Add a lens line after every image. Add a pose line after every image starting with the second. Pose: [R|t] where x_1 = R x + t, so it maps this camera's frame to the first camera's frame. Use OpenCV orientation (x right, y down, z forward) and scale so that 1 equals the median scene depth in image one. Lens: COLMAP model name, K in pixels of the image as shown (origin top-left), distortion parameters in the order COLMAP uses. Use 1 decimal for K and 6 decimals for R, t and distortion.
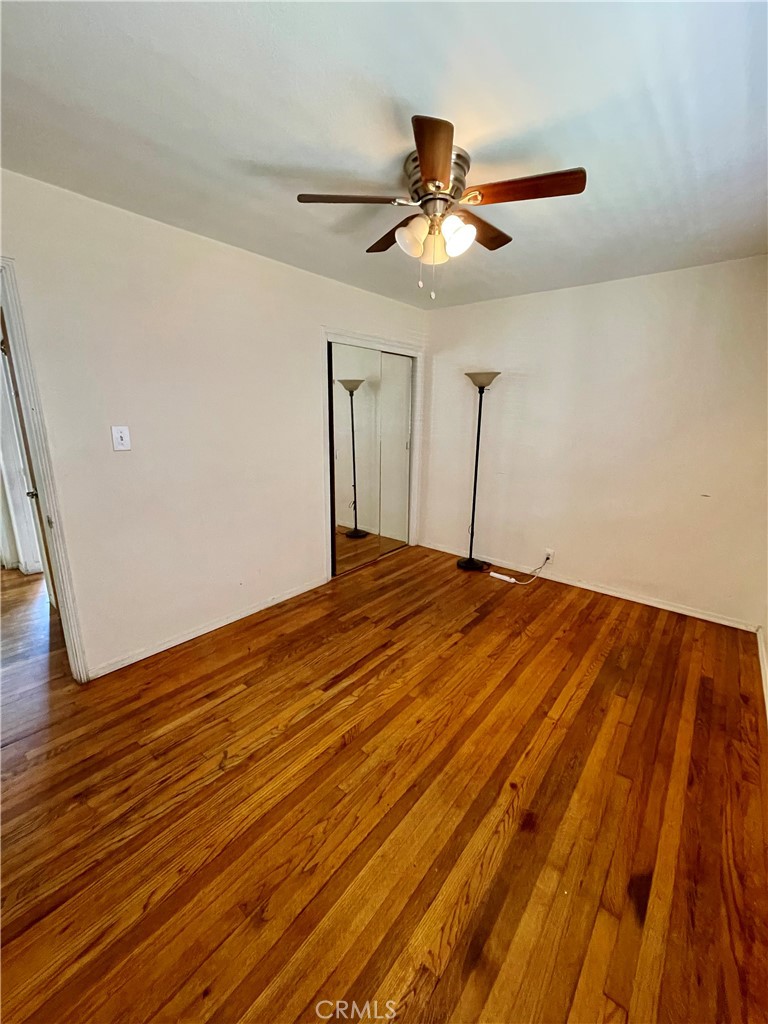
lens RADIAL K [[415.2, 0, 384.0], [0, 415.2, 512.0], [0, 0, 1]] dist [-0.000610, -0.000174]
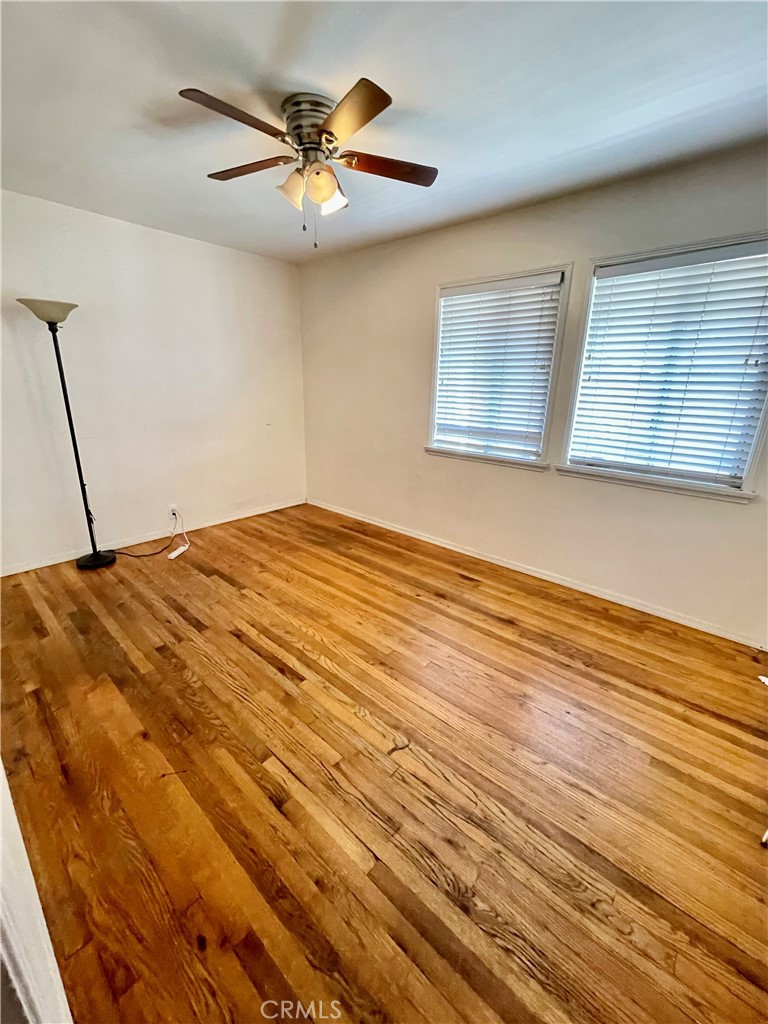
lens RADIAL K [[415.2, 0, 384.0], [0, 415.2, 512.0], [0, 0, 1]] dist [-0.000610, -0.000174]
pose [[0.035953, -0.314693, 0.948512, -0.789152], [0.220929, 0.928145, 0.299562, -0.118763], [-0.974627, 0.198784, 0.102894, 0.610826]]
